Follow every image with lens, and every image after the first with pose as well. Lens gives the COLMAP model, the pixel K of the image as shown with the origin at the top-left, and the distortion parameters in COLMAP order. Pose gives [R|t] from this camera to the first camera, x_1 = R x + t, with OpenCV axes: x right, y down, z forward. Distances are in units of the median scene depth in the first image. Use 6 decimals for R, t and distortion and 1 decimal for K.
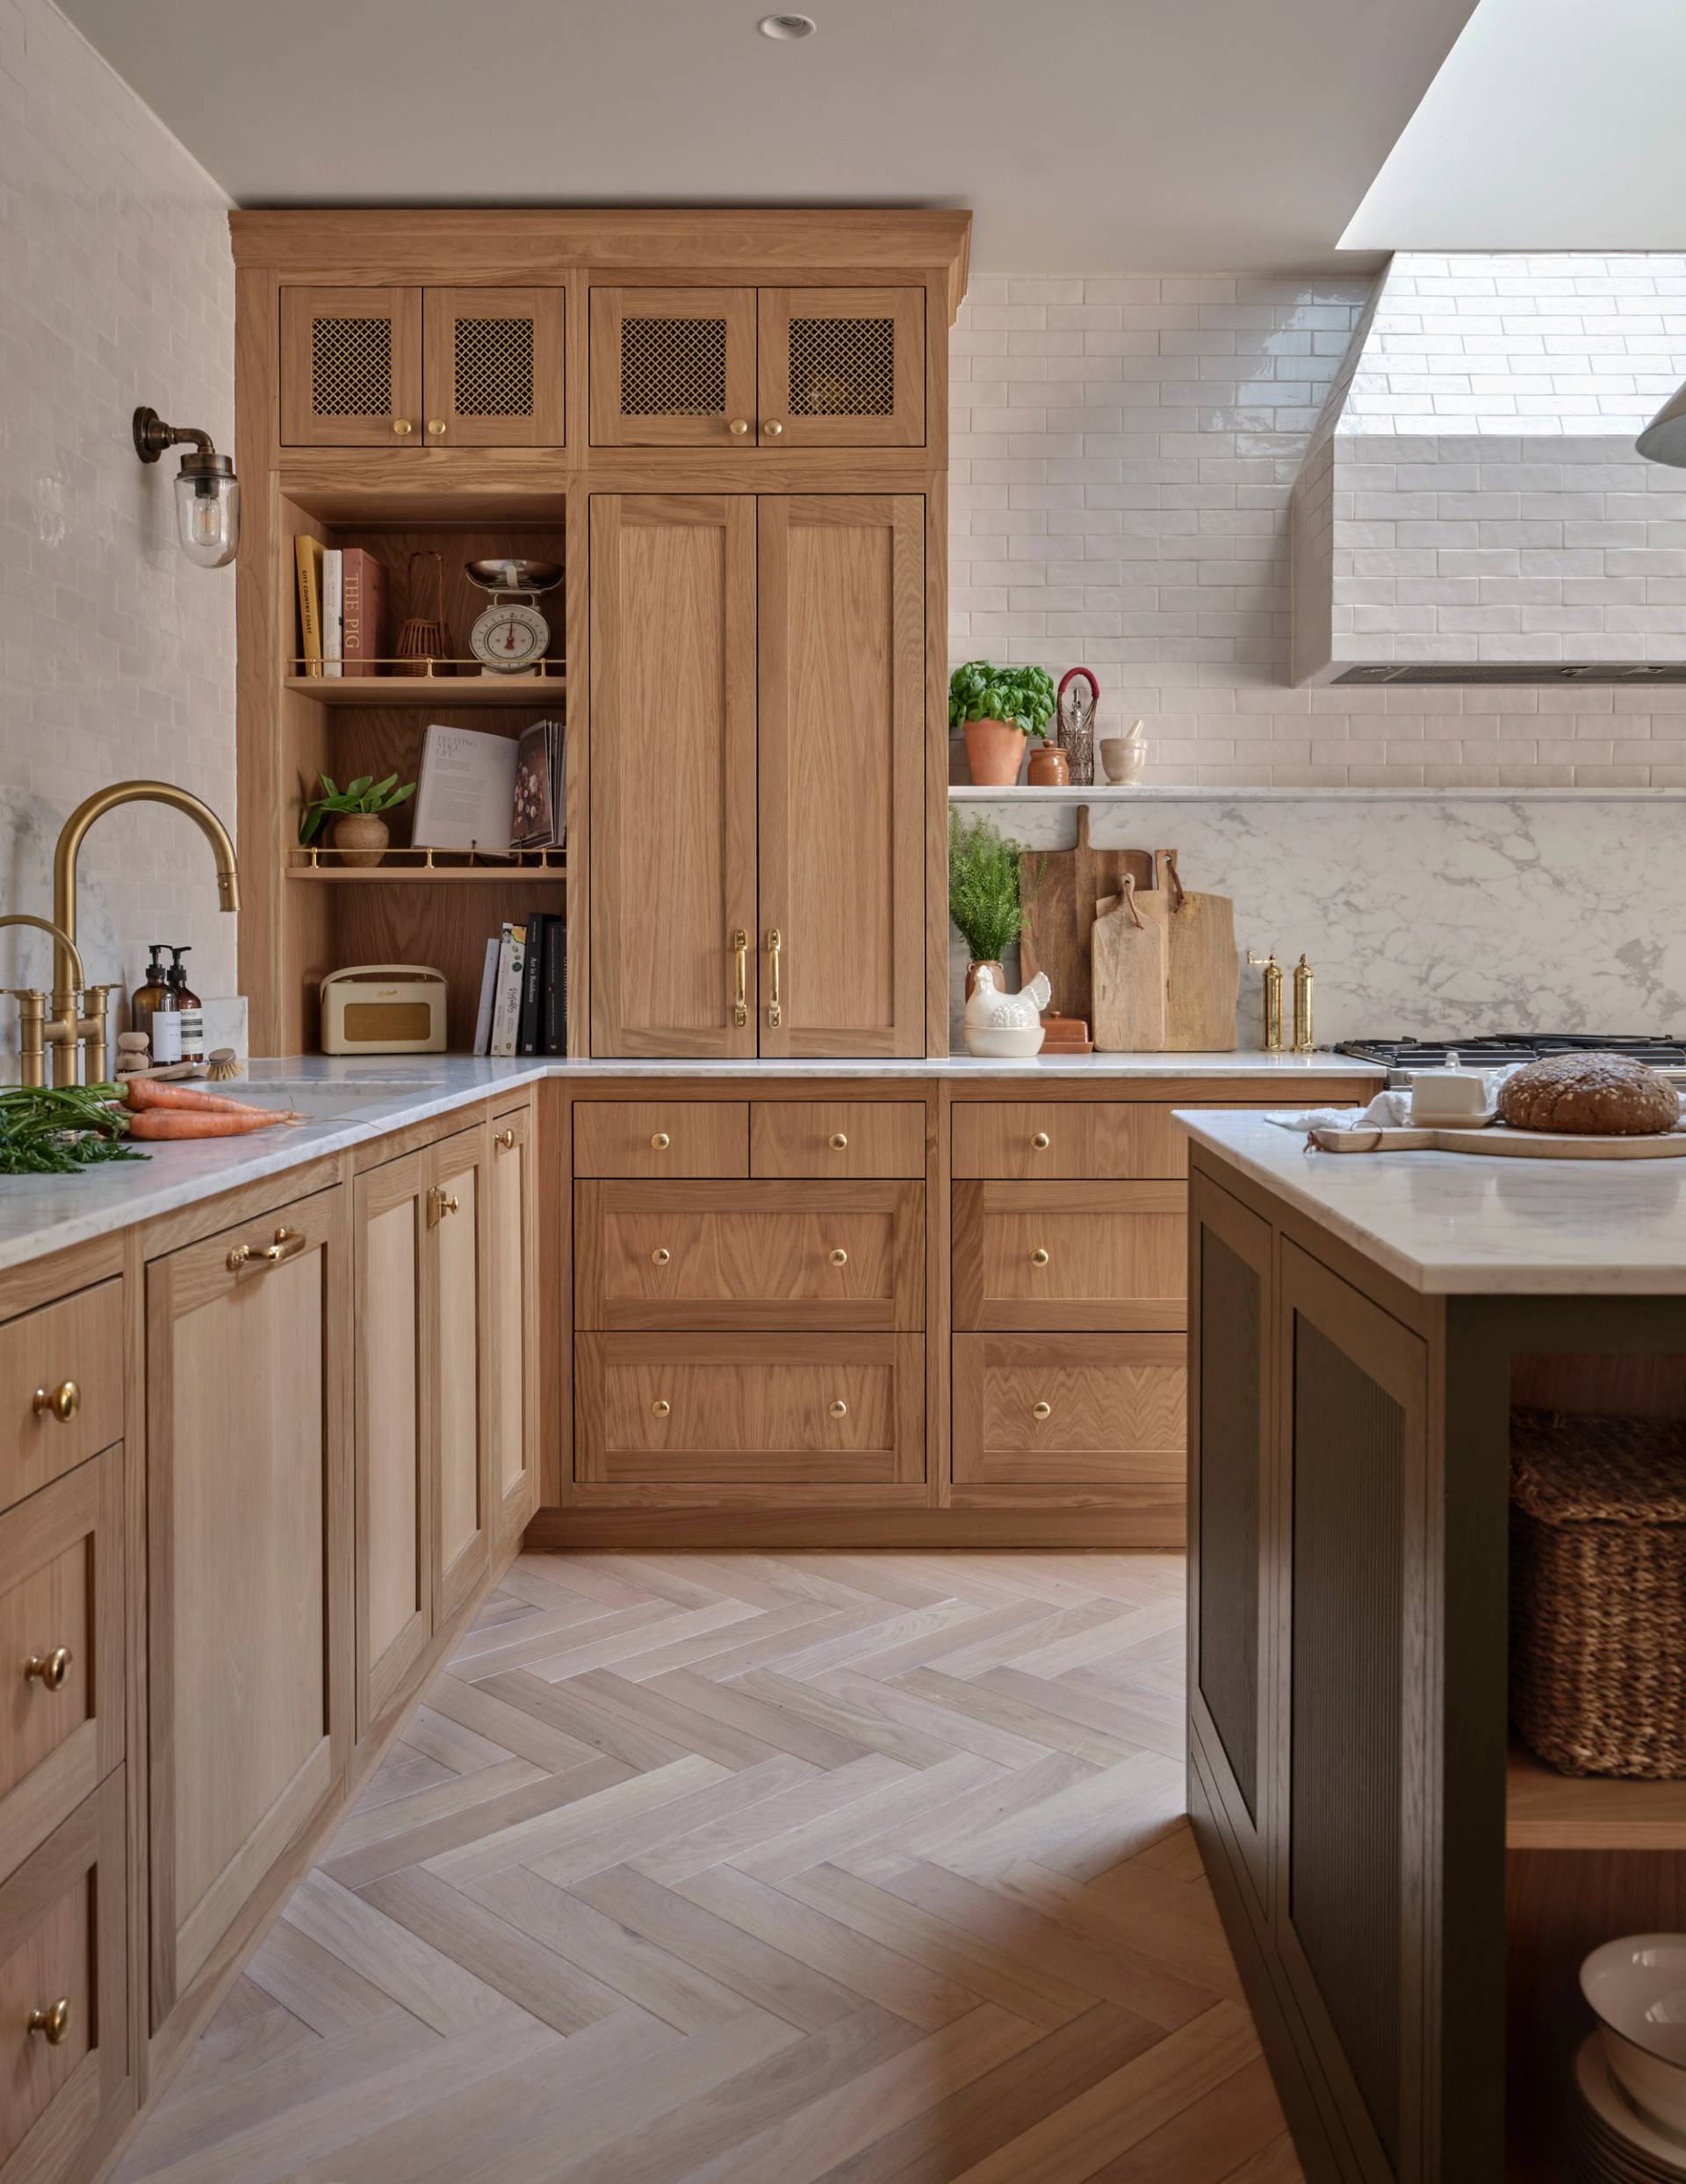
lens RADIAL K [[2060.2, 0, 849.1], [0, 2060.2, 1011.0], [0, 0, 1]] dist [-0.013896, -0.021160]
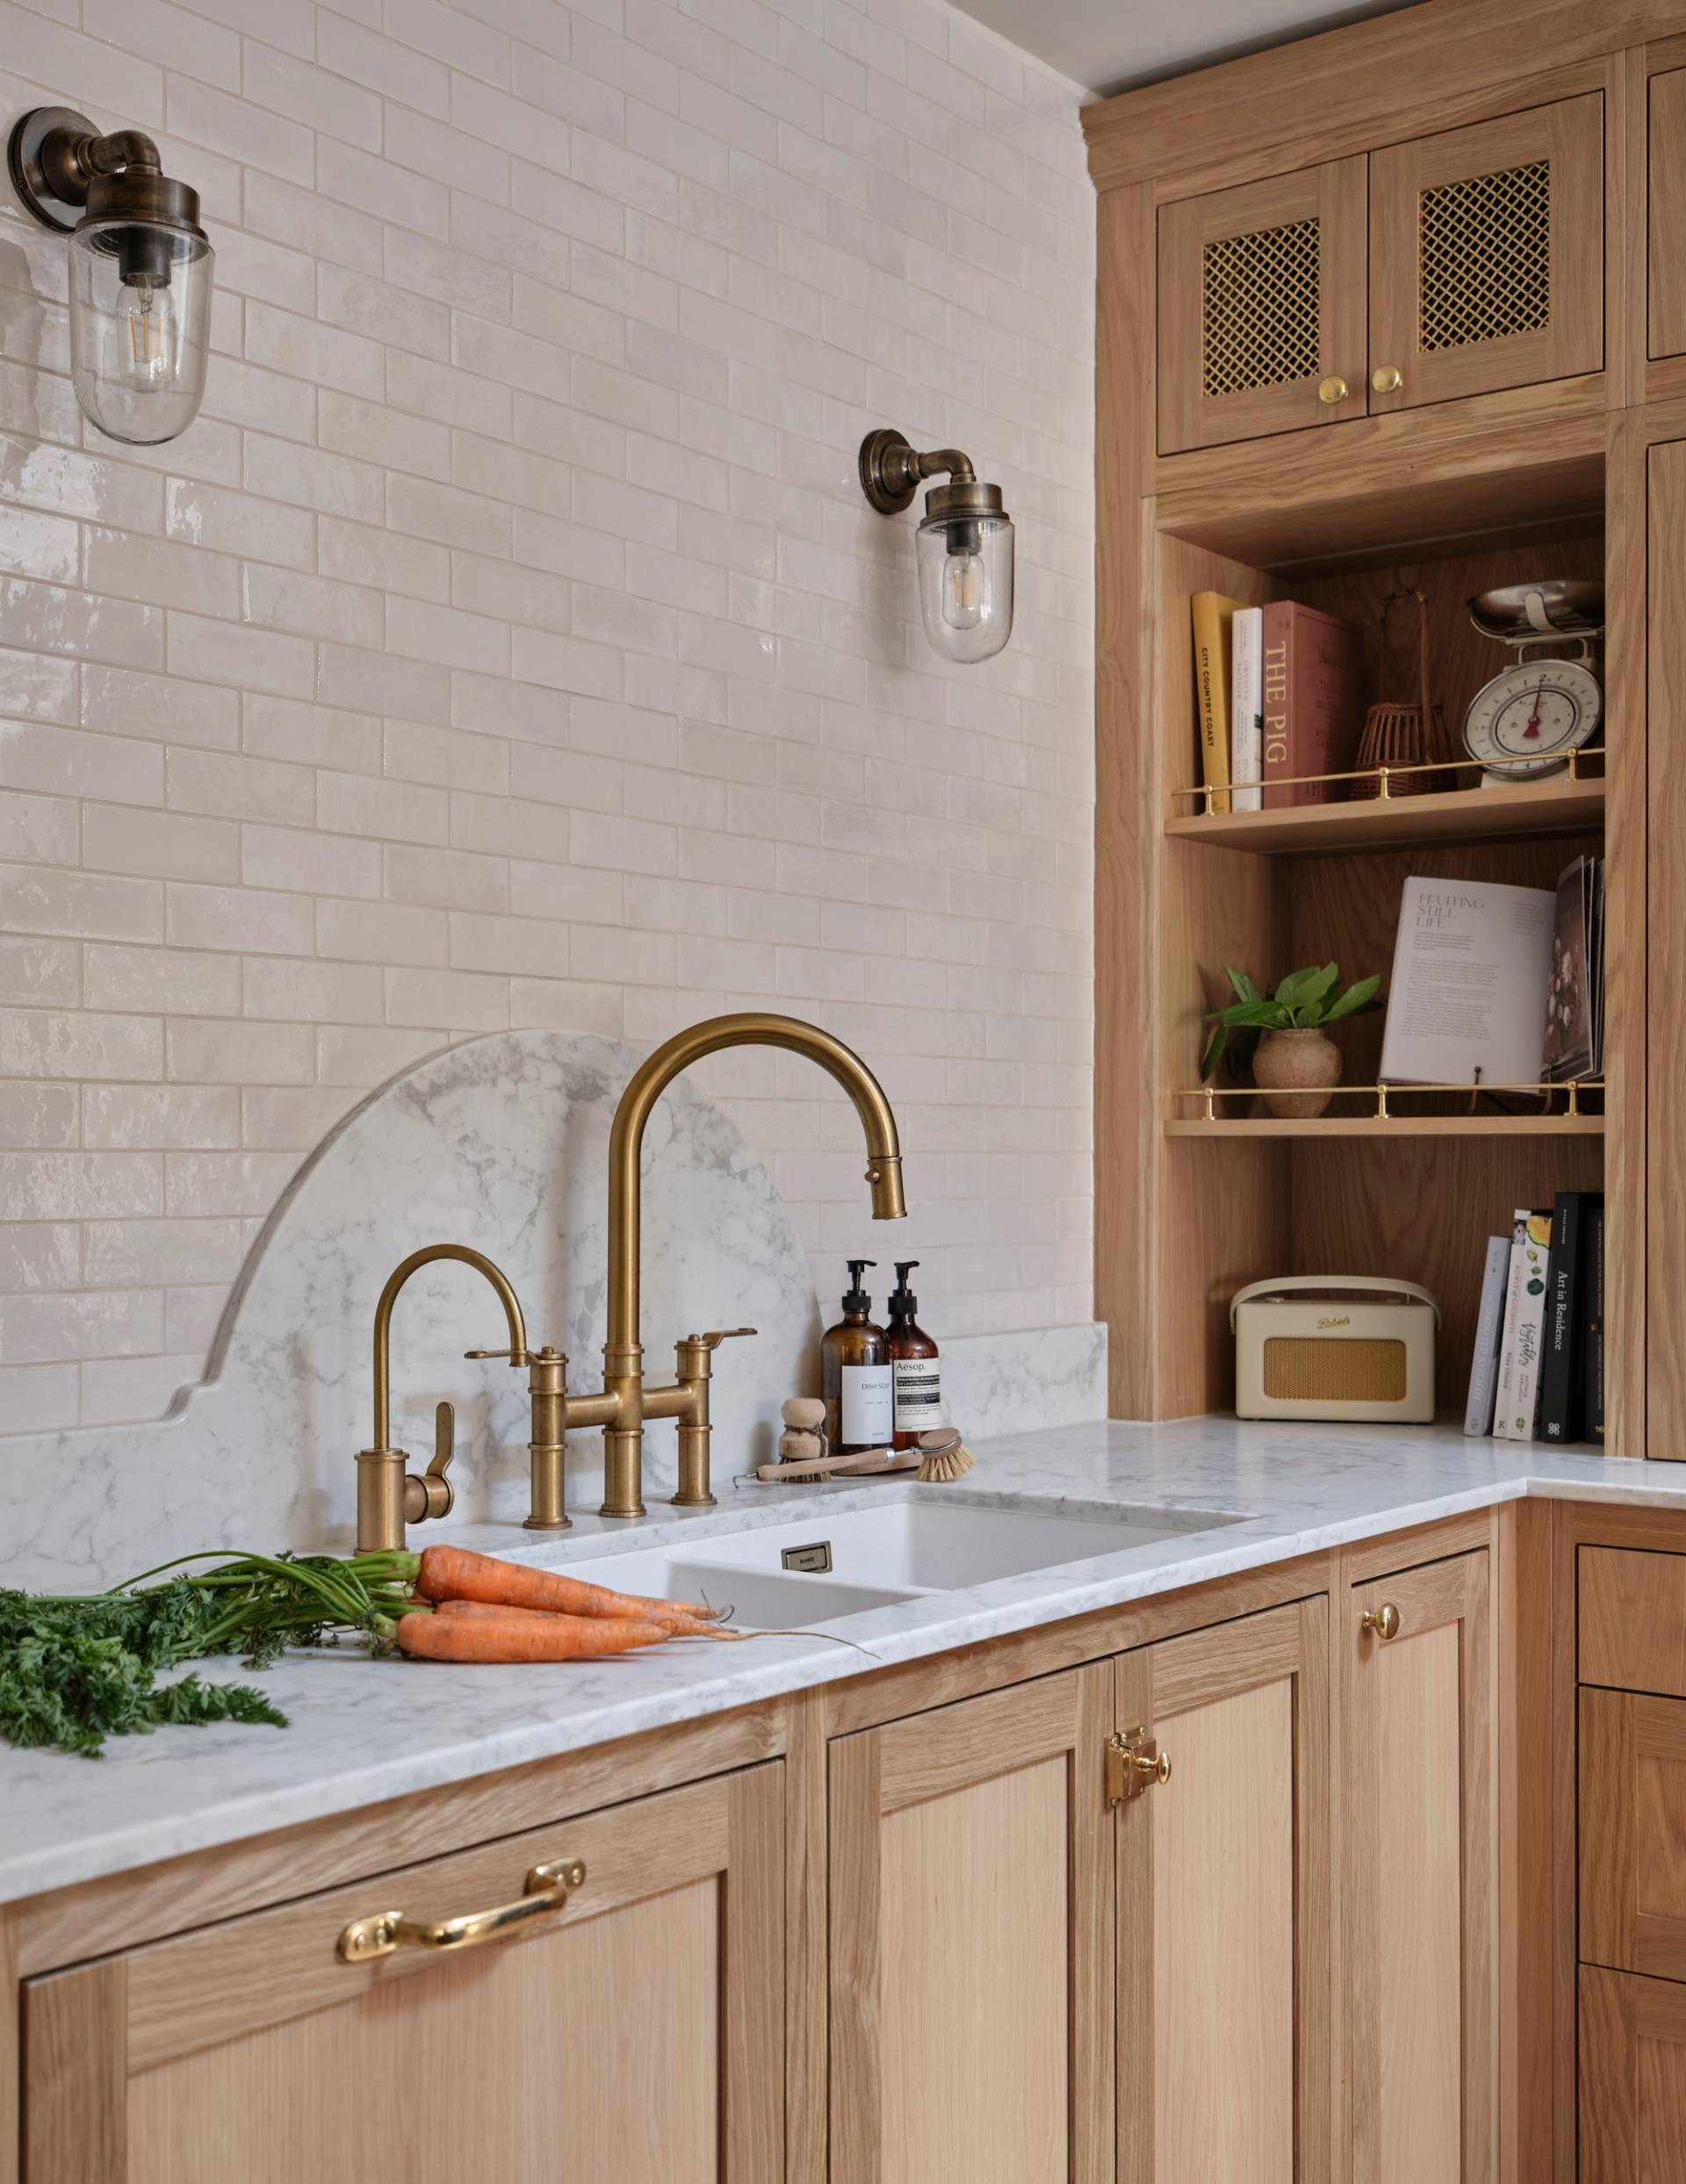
lens RADIAL K [[2537.4, 0, 706.6], [0, 2537.4, 1155.1], [0, 0, 1]] dist [-0.007429, -0.004264]
pose [[0.770923, -0.001419, -0.636927, 0.116741], [-0.012845, 0.999759, -0.017775, -0.044697], [0.636799, 0.021885, 0.770719, 0.320287]]
